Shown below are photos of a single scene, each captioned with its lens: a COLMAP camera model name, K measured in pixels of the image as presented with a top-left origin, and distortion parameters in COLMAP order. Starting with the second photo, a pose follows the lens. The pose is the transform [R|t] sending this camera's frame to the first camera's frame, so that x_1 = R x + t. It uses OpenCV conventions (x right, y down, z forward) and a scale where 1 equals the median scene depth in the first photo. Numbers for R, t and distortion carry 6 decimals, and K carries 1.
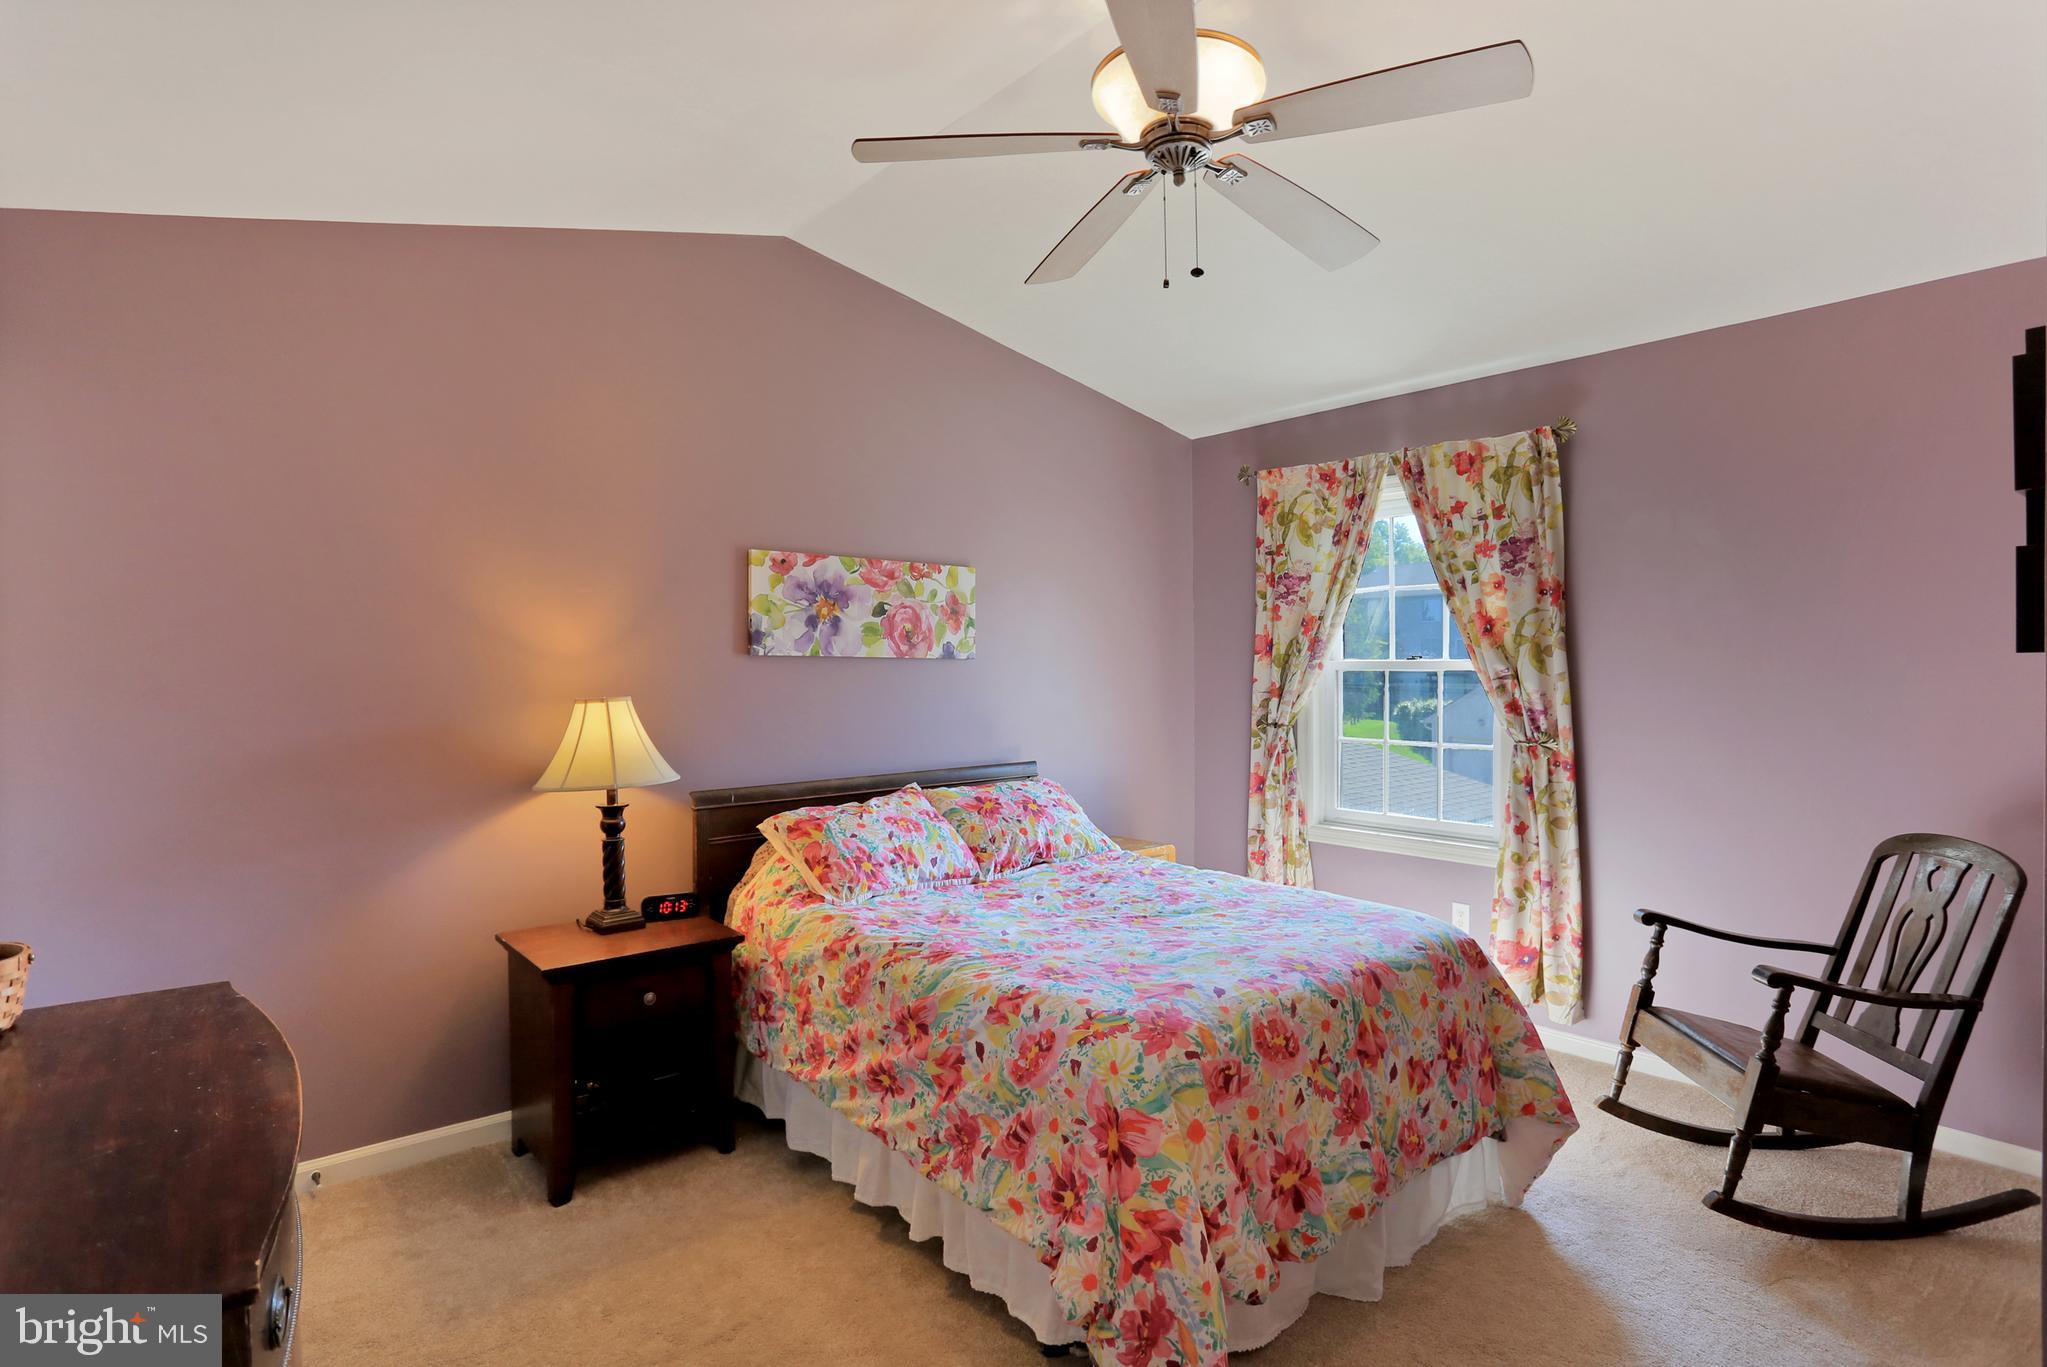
lens RADIAL K [[1028.2, 0, 1010.6], [0, 1028.2, 681.1], [0, 0, 1]] dist [-0.075418, 0.032918]
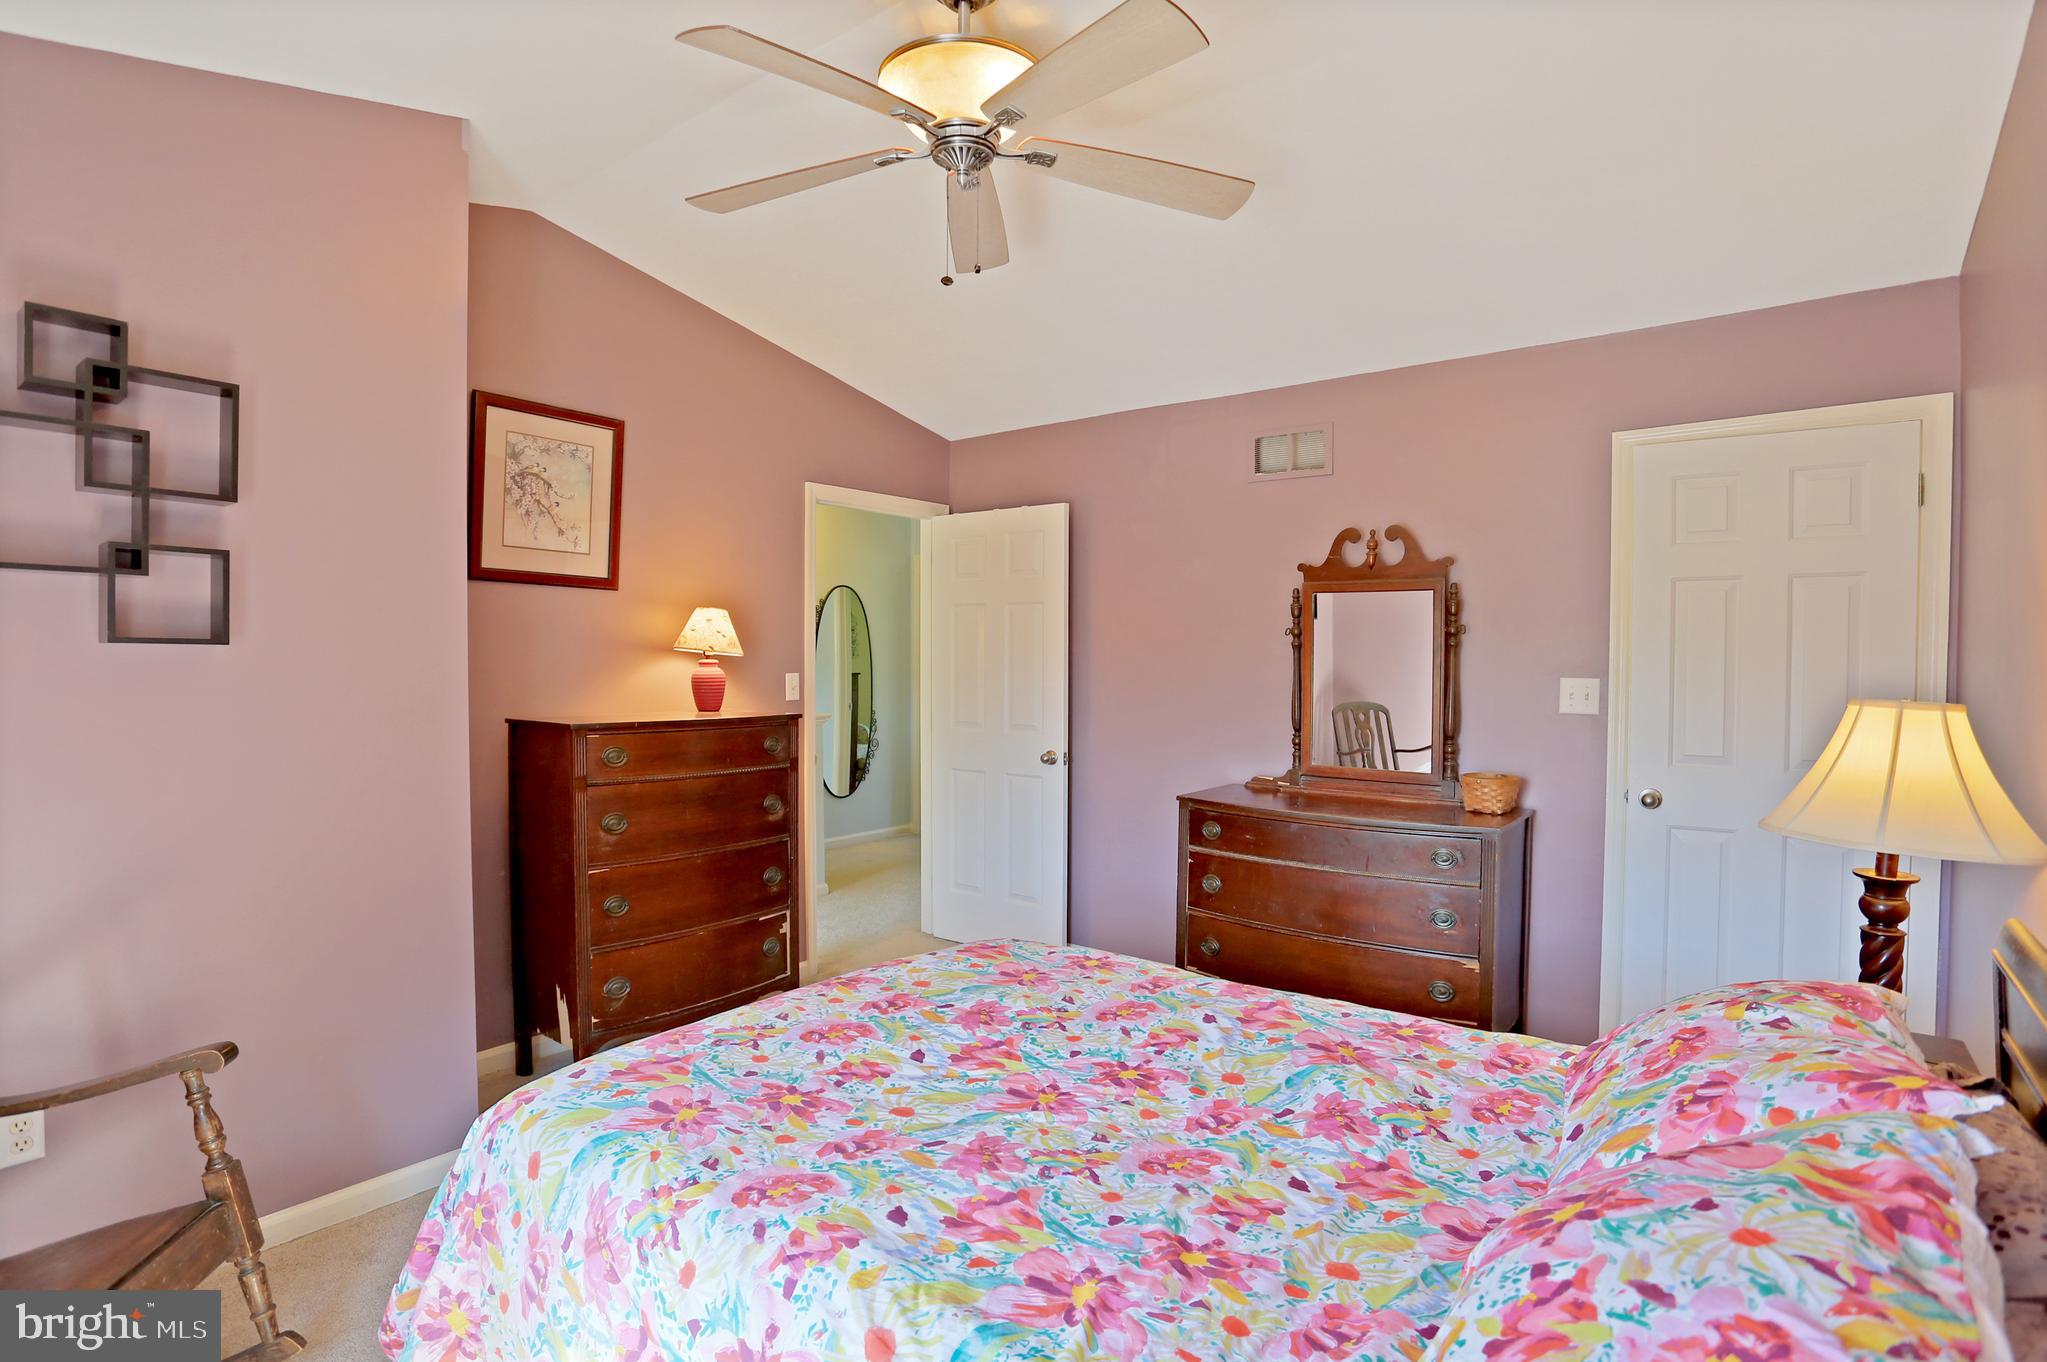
lens RADIAL K [[1047.3, 0, 980.3], [0, 1047.3, 645.2], [0, 0, 1]] dist [-0.066147, 0.020735]
pose [[-0.982830, 0.003446, -0.184479, 0.201817], [0.001554, 0.999945, 0.010399, -0.020183], [0.184504, 0.009934, -0.982781, 1.193459]]
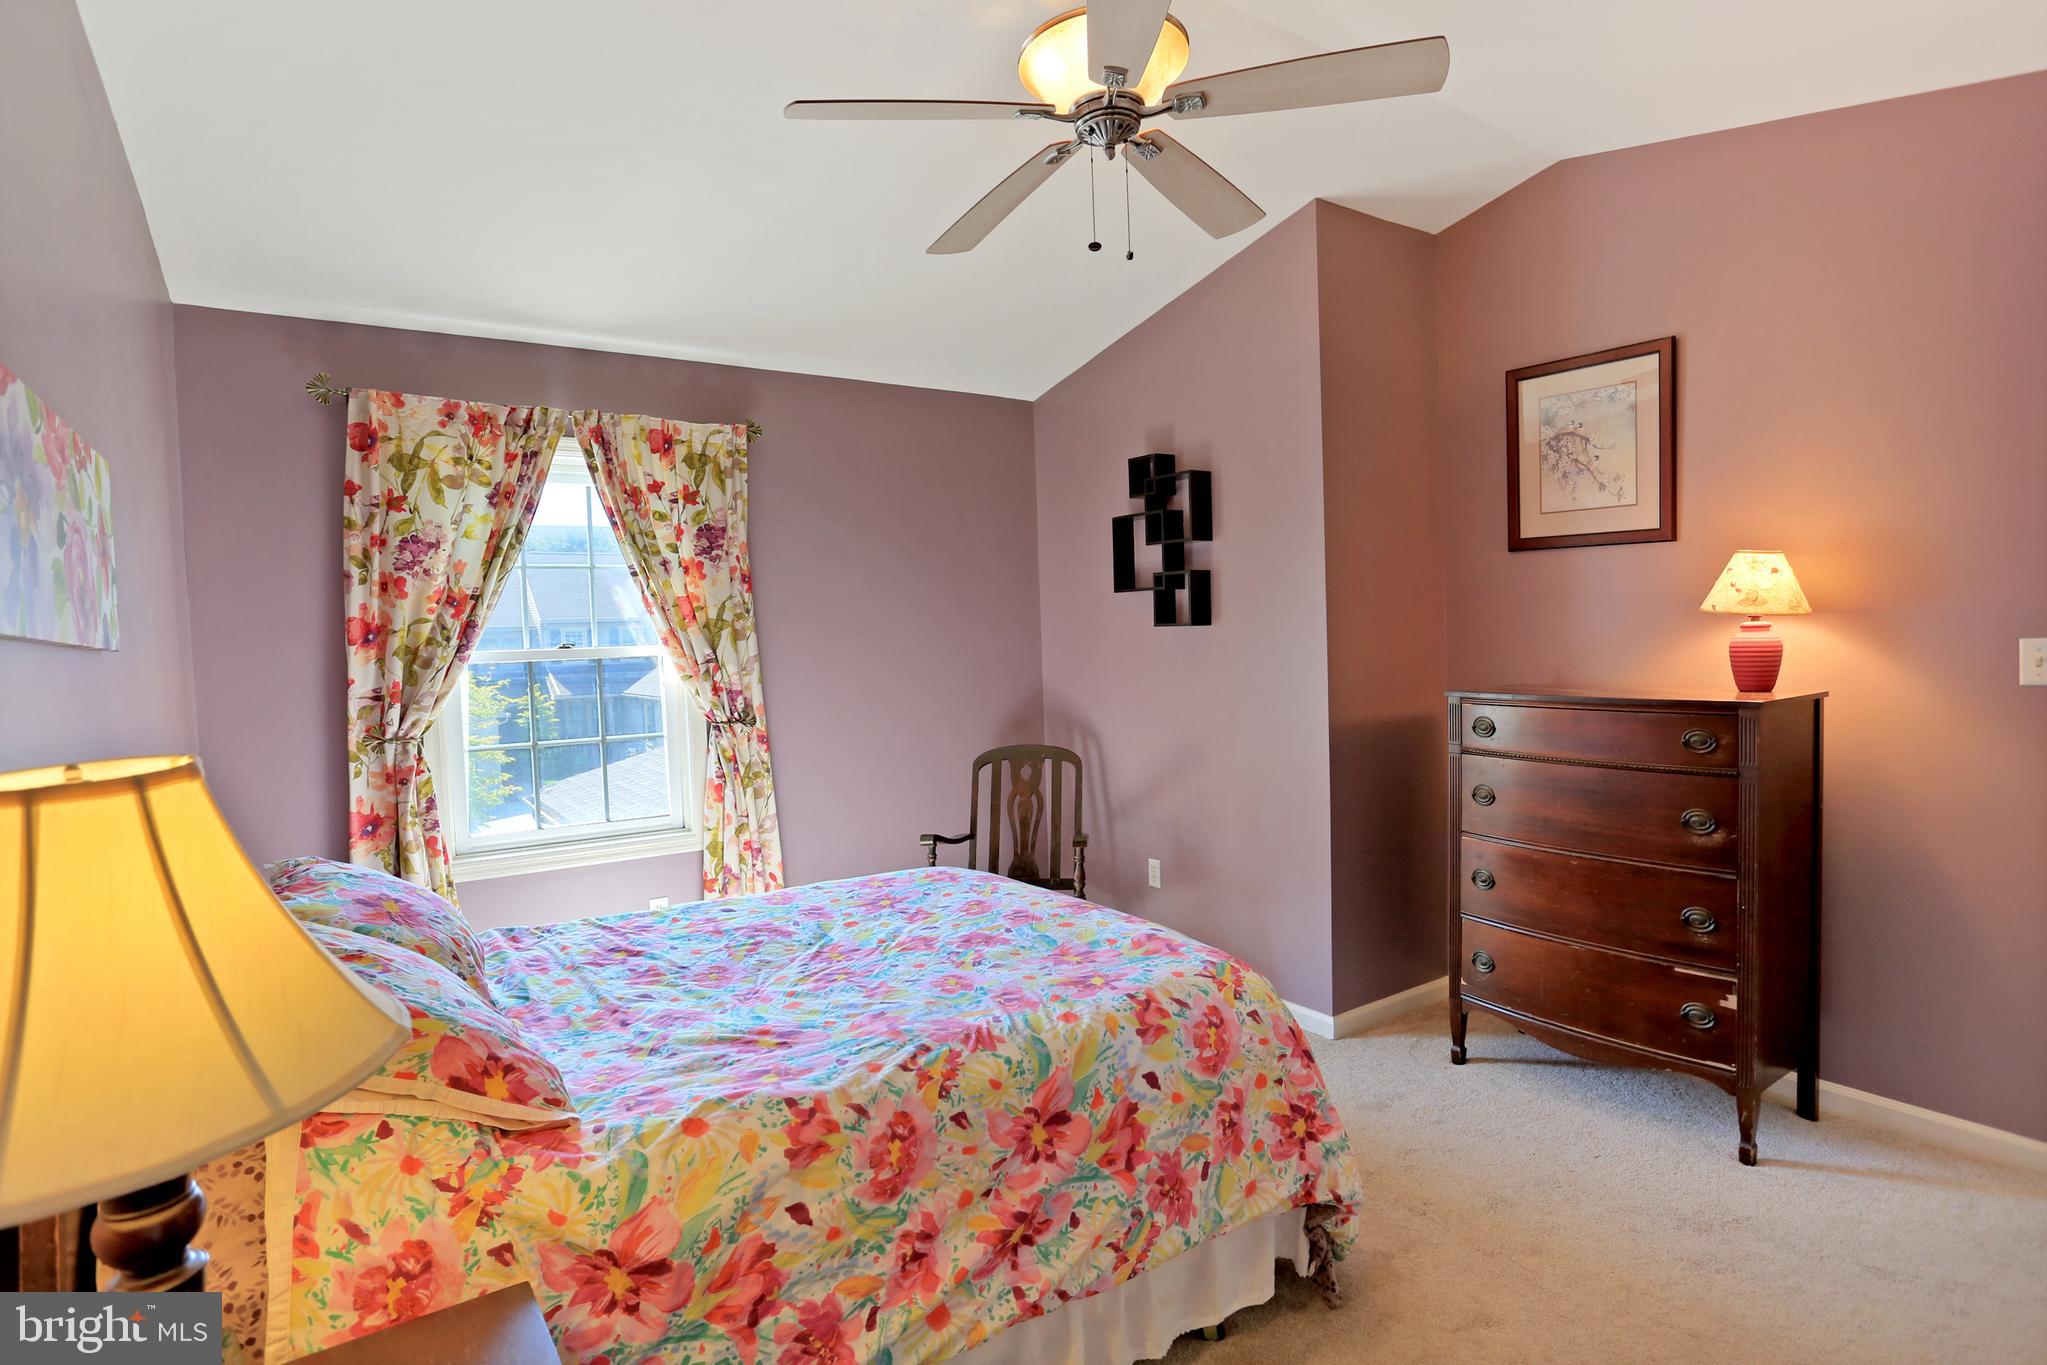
lens RADIAL K [[1032.6, 0, 1030.8], [0, 1032.6, 653.6], [0, 0, 1]] dist [-0.076579, 0.033165]
pose [[0.090951, -0.014923, 0.995744, -0.512836], [0.048710, 0.998758, 0.010519, -0.005617], [-0.994663, 0.047546, 0.091565, 0.581512]]
